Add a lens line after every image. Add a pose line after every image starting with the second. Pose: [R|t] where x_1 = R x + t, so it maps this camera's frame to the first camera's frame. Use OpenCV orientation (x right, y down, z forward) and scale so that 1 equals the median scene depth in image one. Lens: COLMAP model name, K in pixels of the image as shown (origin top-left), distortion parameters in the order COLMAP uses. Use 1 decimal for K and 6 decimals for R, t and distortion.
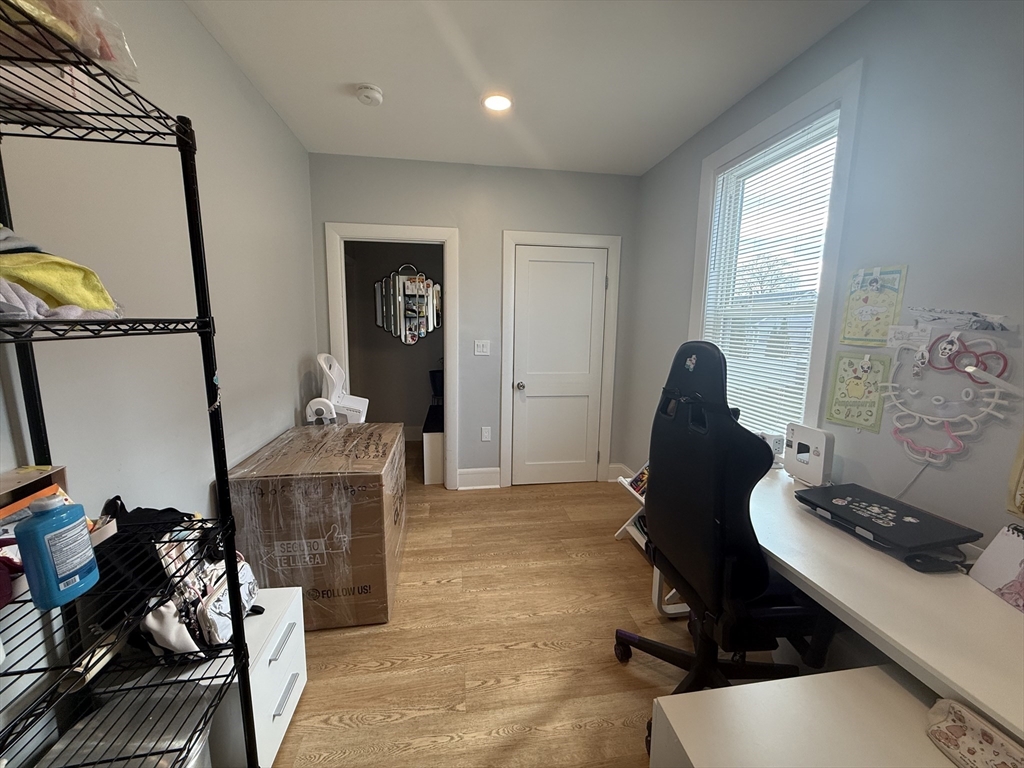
lens RADIAL K [[411.2, 0, 509.9], [0, 411.2, 382.5], [0, 0, 1]] dist [-0.000648, 0.000015]
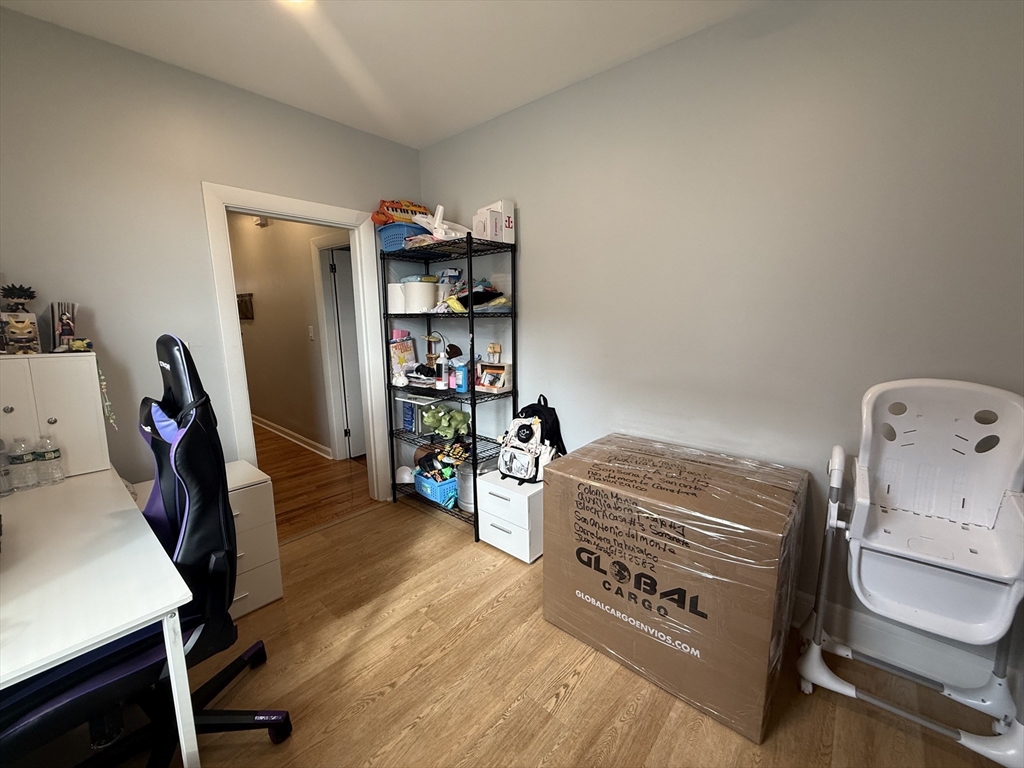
lens RADIAL K [[411.2, 0, 510.5], [0, 411.2, 383.2], [0, 0, 1]] dist [-0.000648, 0.000015]
pose [[-0.761177, 0.109975, -0.639152, 0.358671], [-0.094203, 0.956317, 0.276736, -0.237952], [0.641666, 0.270855, -0.717567, 1.617856]]
